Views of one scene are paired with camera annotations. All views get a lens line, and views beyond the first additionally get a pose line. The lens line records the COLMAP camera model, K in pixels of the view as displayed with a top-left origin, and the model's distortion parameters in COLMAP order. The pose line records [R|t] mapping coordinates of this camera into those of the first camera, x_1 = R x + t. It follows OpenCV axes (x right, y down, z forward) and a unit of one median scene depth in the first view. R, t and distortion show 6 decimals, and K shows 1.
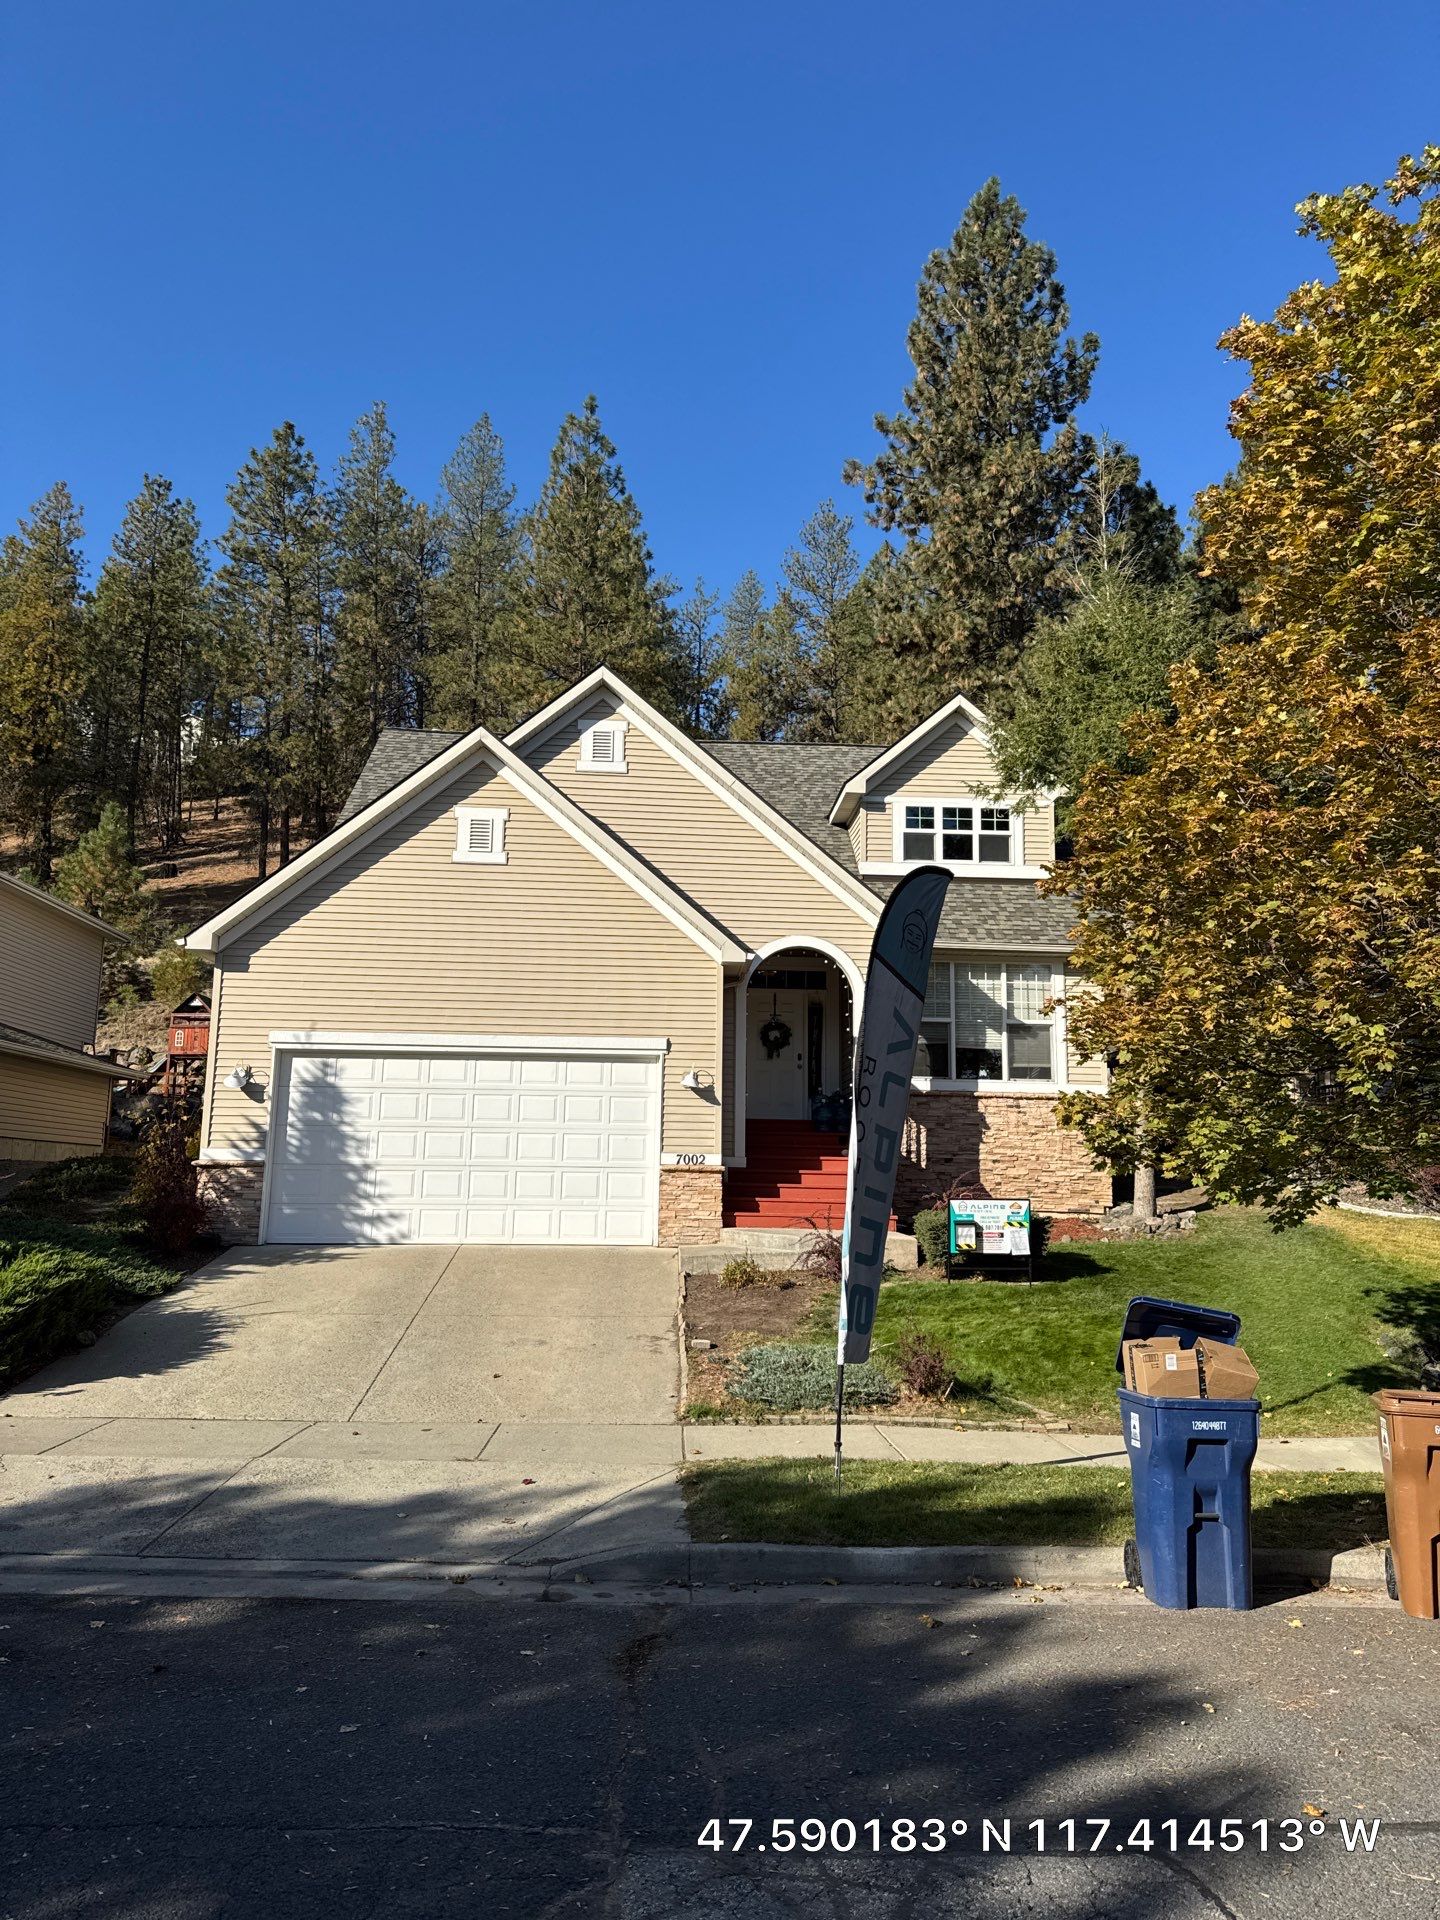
lens RADIAL K [[1368.4, 0, 720.0], [0, 1368.4, 960.0], [0, 0, 1]] dist [0.057148, -0.088124]
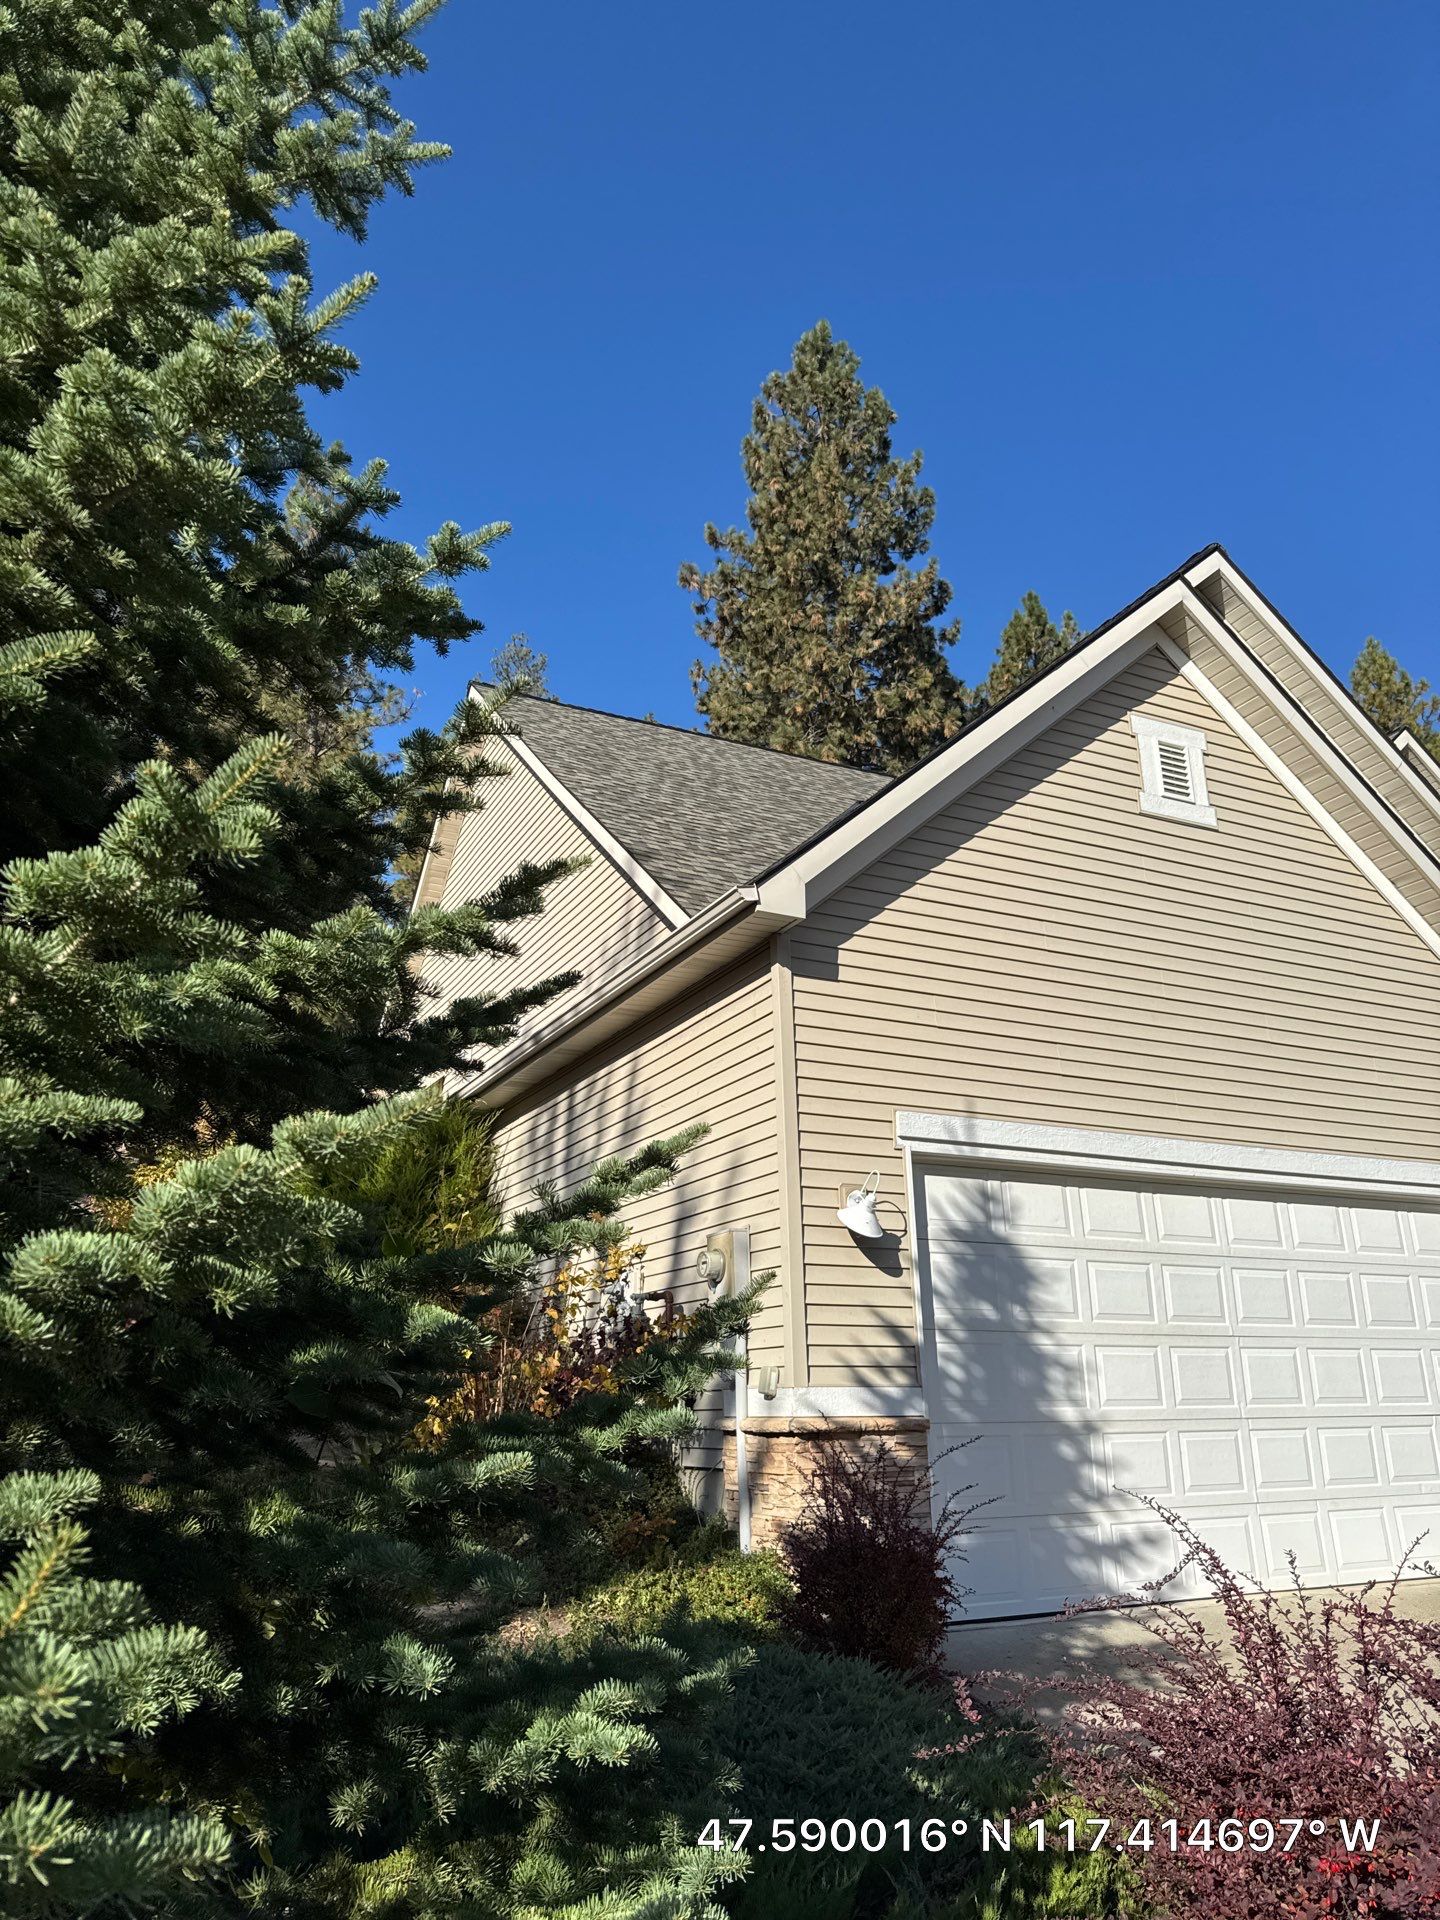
lens RADIAL K [[1434.4, 0, 717.9], [0, 1434.4, 901.5], [0, 0, 1]] dist [0.049144, -0.231596]
pose [[0.934601, 0.108773, 0.338659, -0.547454], [-0.044196, 0.980229, -0.192869, 0.077375], [-0.352943, 0.165288, 0.920930, 0.580773]]
